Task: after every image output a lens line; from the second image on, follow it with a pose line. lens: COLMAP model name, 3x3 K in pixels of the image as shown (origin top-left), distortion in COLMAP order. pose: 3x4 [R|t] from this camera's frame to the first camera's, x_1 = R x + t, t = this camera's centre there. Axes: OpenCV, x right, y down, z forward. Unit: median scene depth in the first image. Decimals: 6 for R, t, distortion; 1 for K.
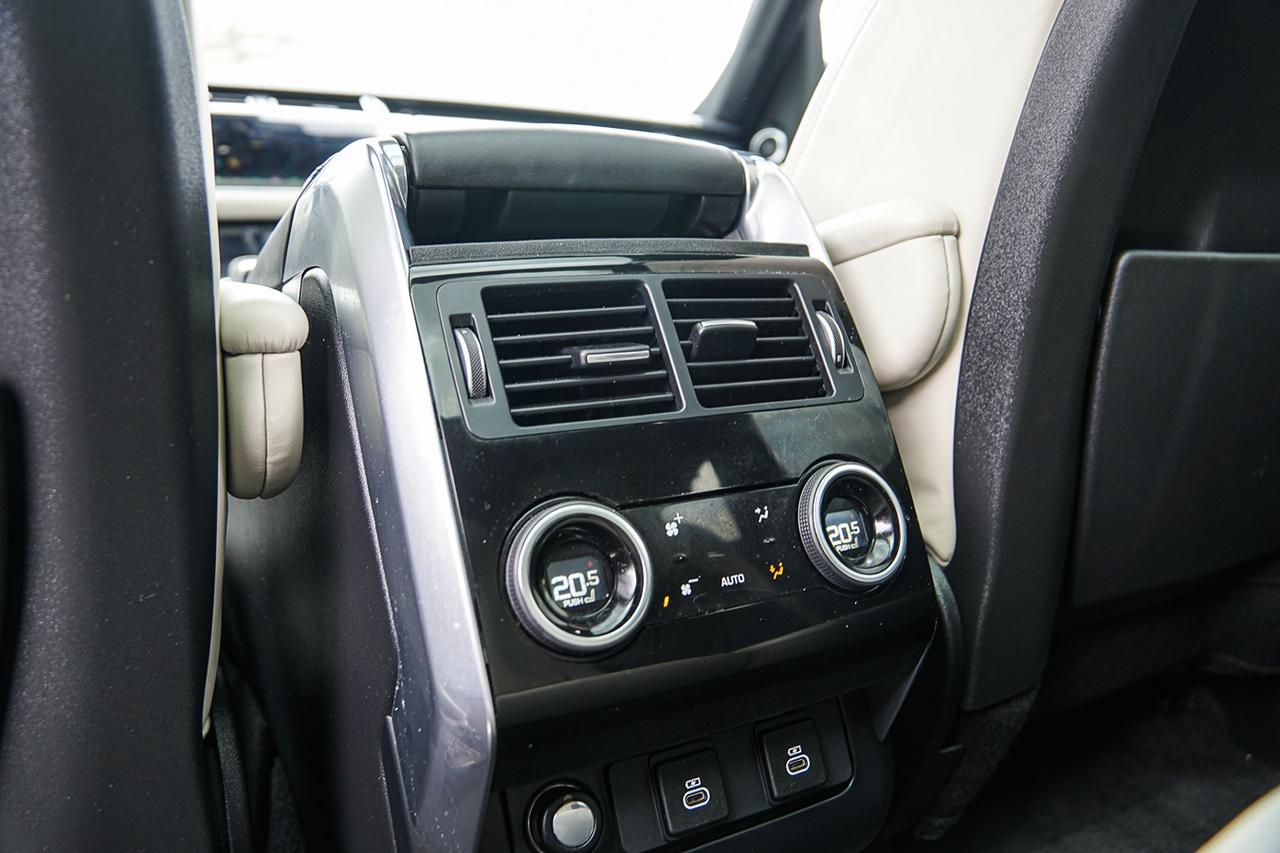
lens RADIAL K [[1000.9, 0, 628.6], [0, 1000.9, 425.6], [0, 0, 1]] dist [-0.128728, 0.093357]
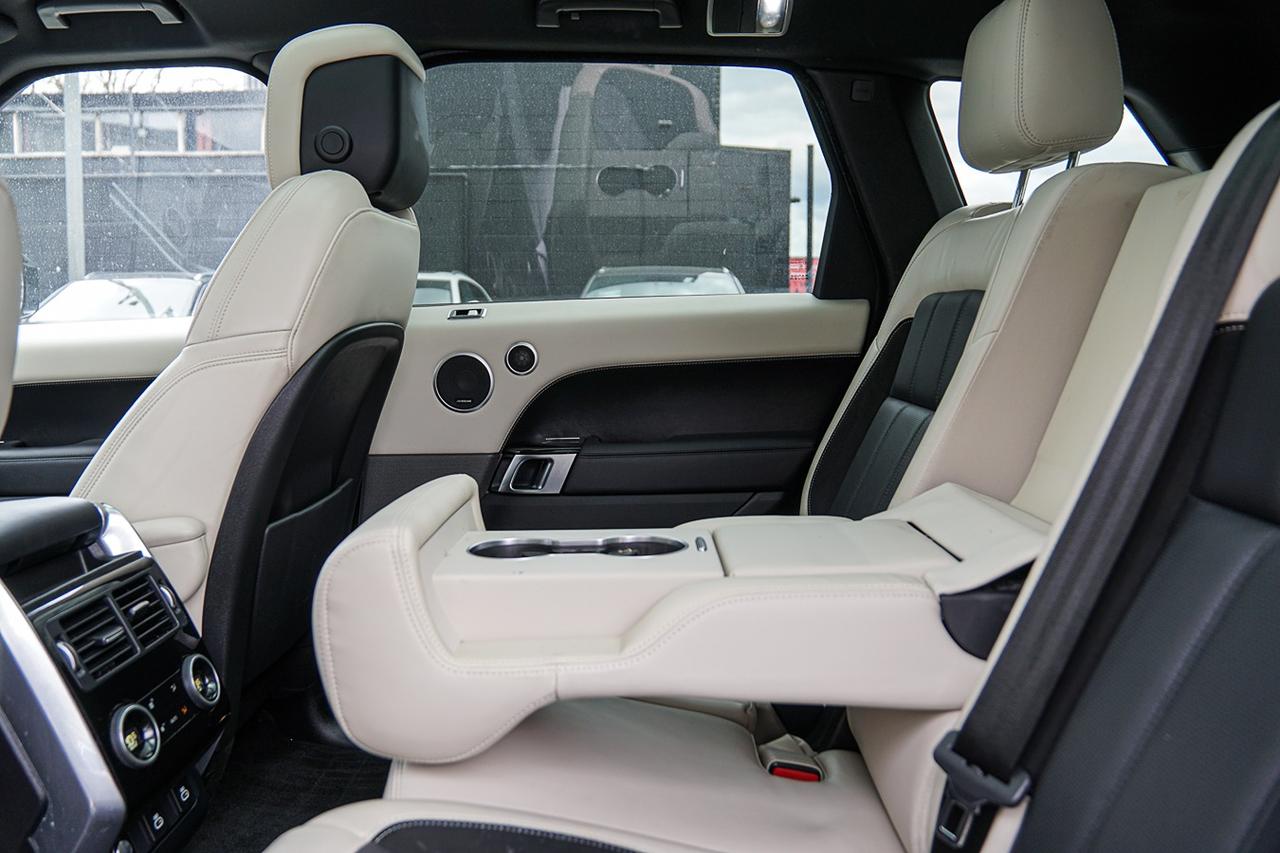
lens RADIAL K [[1000.9, 0, 628.6], [0, 1000.9, 425.6], [0, 0, 1]] dist [-0.128728, 0.093357]
pose [[0.506811, -0.064971, 0.859605, -1.156928], [0.102310, 0.994642, 0.014857, -0.413500], [-0.855965, 0.080417, 0.510742, -1.030302]]
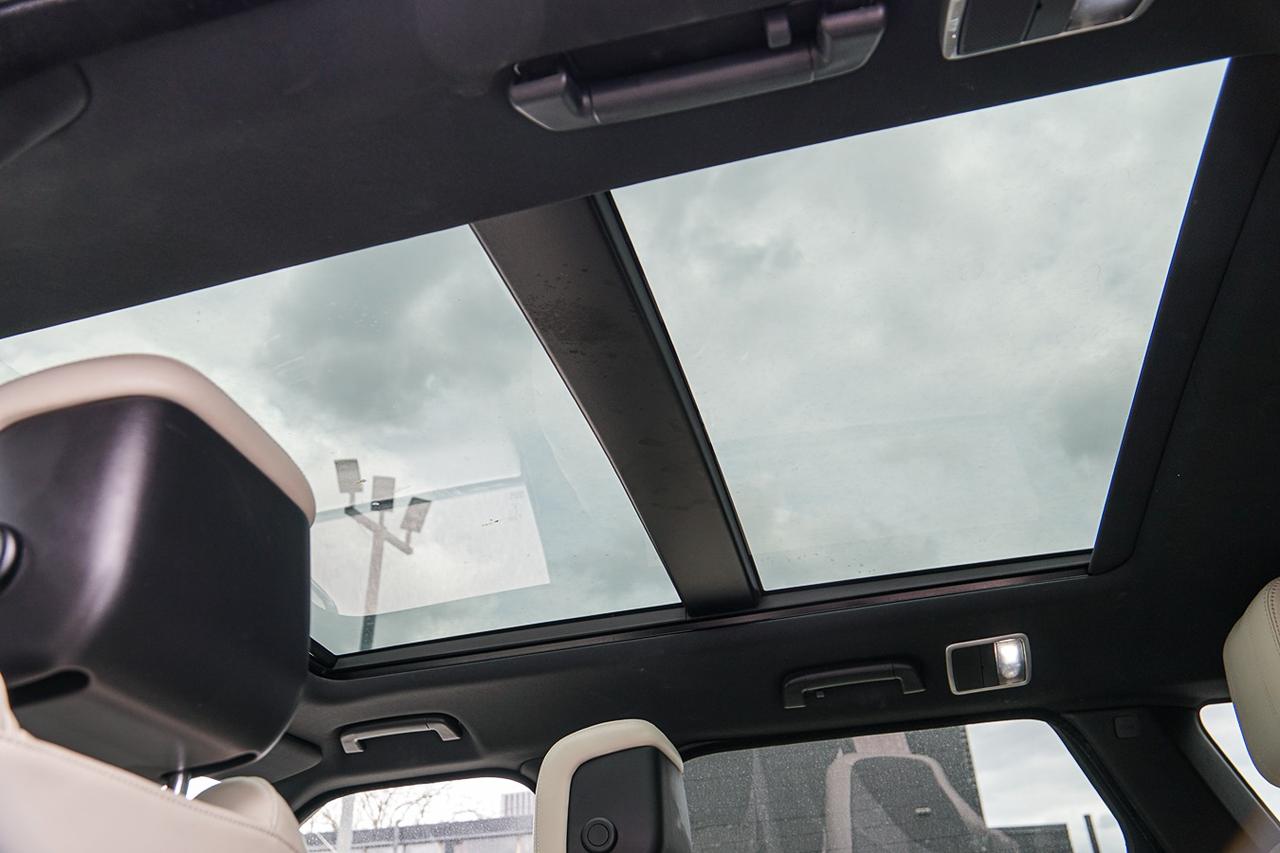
lens RADIAL K [[1000.9, 0, 628.6], [0, 1000.9, 425.6], [0, 0, 1]] dist [-0.128728, 0.093357]
pose [[0.705539, 0.391031, 0.591024, -1.207693], [0.119491, 0.756407, -0.643094, -0.323244], [-0.698525, 0.524350, 0.486950, -1.013798]]
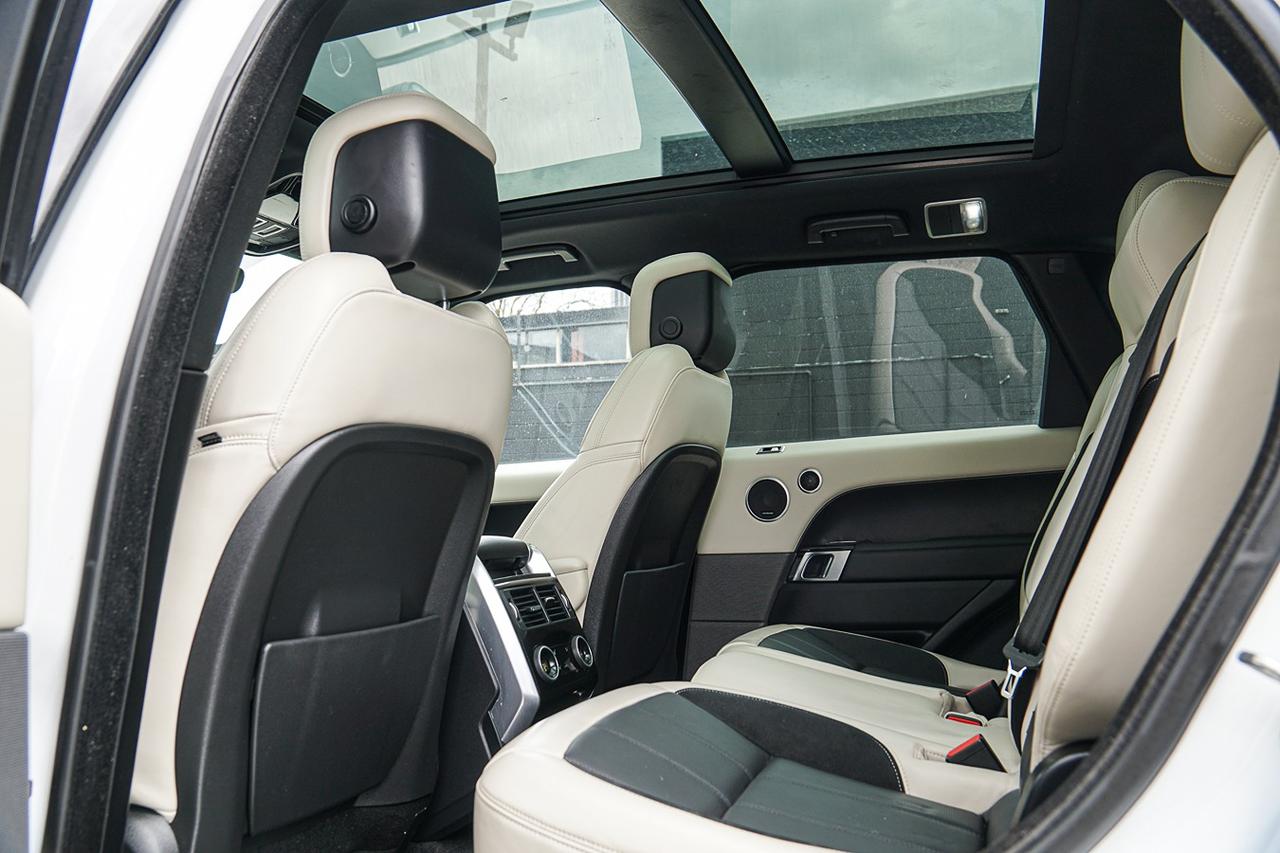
lens RADIAL K [[1000.9, 0, 628.6], [0, 1000.9, 425.6], [0, 0, 1]] dist [-0.128728, 0.093357]
pose [[0.772331, 0.079276, 0.630253, -2.009537], [0.074682, 0.973968, -0.214028, 0.083543], [-0.630814, 0.212370, 0.746306, -2.017013]]
